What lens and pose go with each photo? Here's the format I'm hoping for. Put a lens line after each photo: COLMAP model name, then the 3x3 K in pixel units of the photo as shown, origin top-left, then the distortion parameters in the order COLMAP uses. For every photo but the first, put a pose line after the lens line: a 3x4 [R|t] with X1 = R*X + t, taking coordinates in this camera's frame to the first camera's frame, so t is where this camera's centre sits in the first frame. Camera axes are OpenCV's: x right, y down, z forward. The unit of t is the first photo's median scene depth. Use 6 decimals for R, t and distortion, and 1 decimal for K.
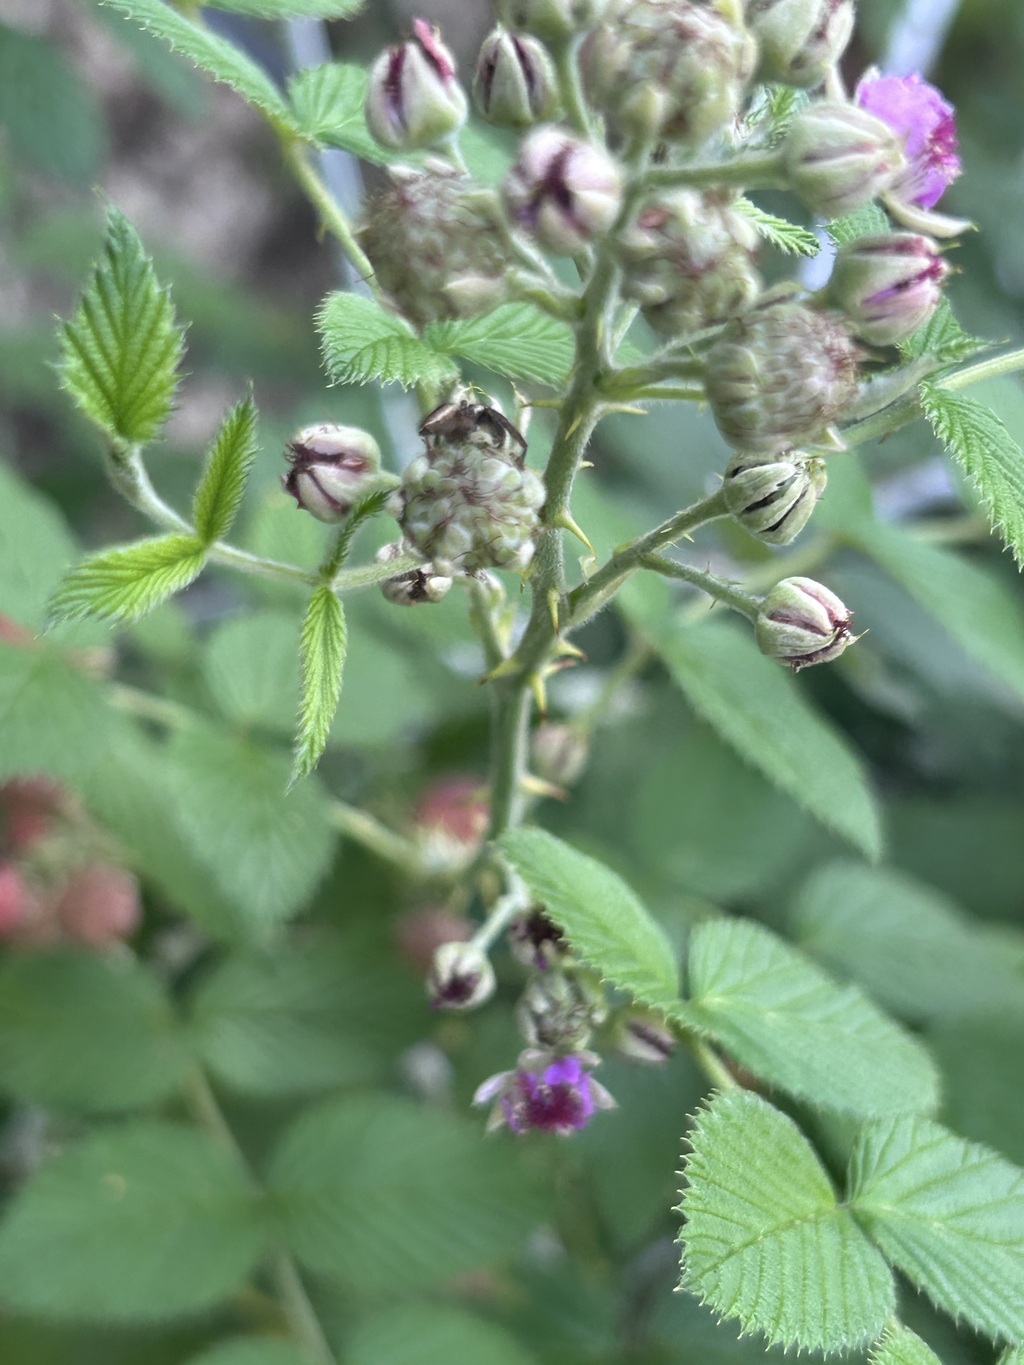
lens RADIAL K [[2578.8, 0, 512.0], [0, 2578.8, 682.5], [0, 0, 1]] dist [0.204898, 0.043595]
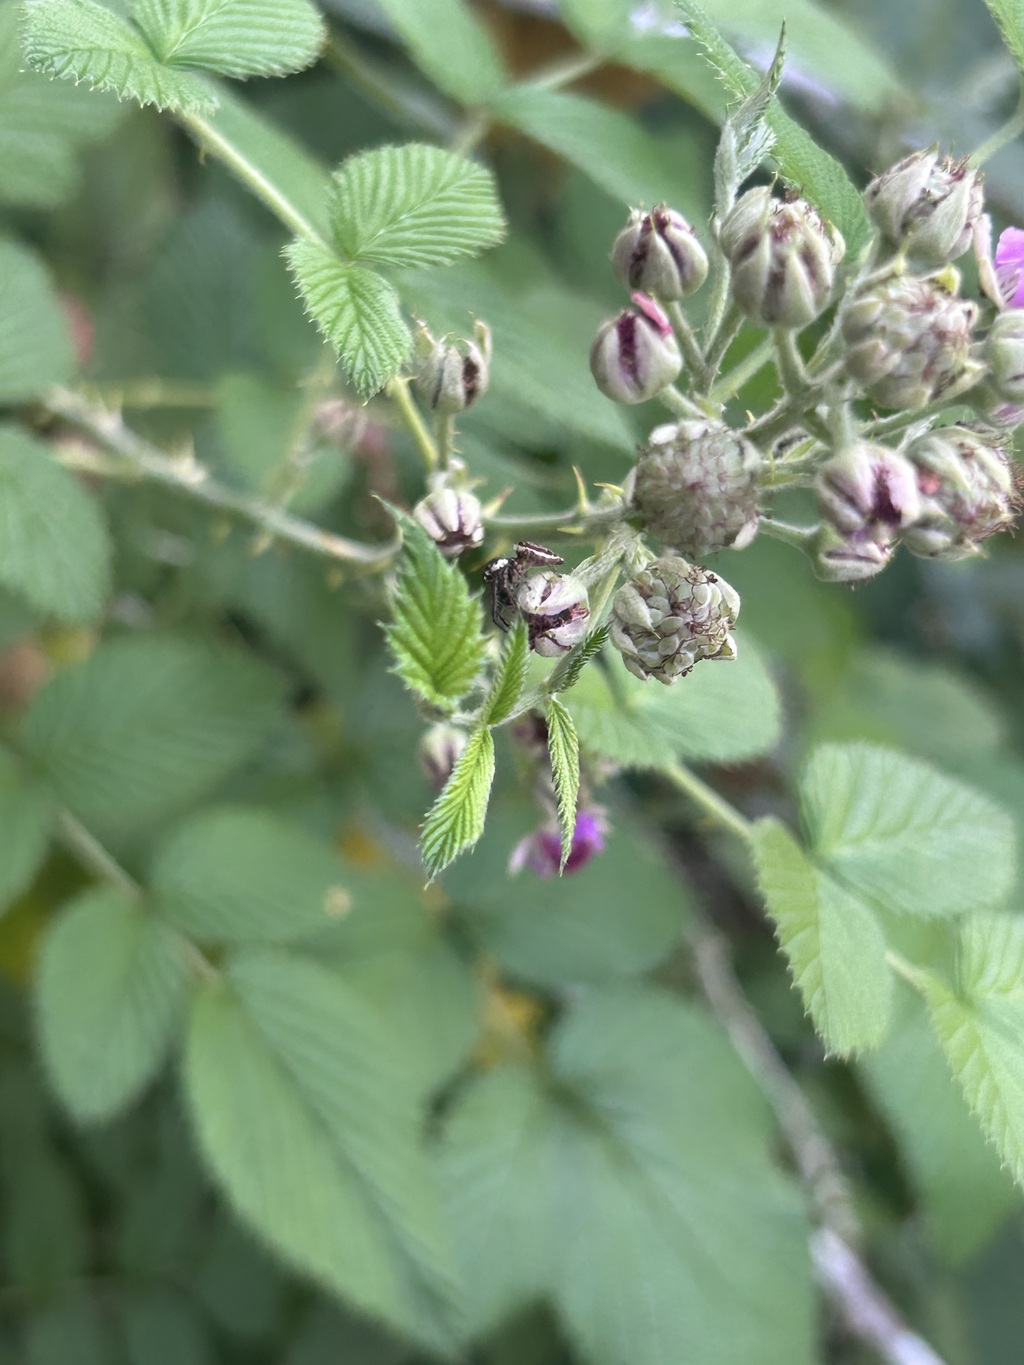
lens RADIAL K [[2578.8, 0, 512.0], [0, 2578.8, 682.5], [0, 0, 1]] dist [0.204898, 0.043595]
pose [[0.921556, -0.289462, 0.258740, -0.409972], [0.169040, 0.899100, 0.403787, -0.547308], [-0.349514, -0.328375, 0.877502, -0.004367]]
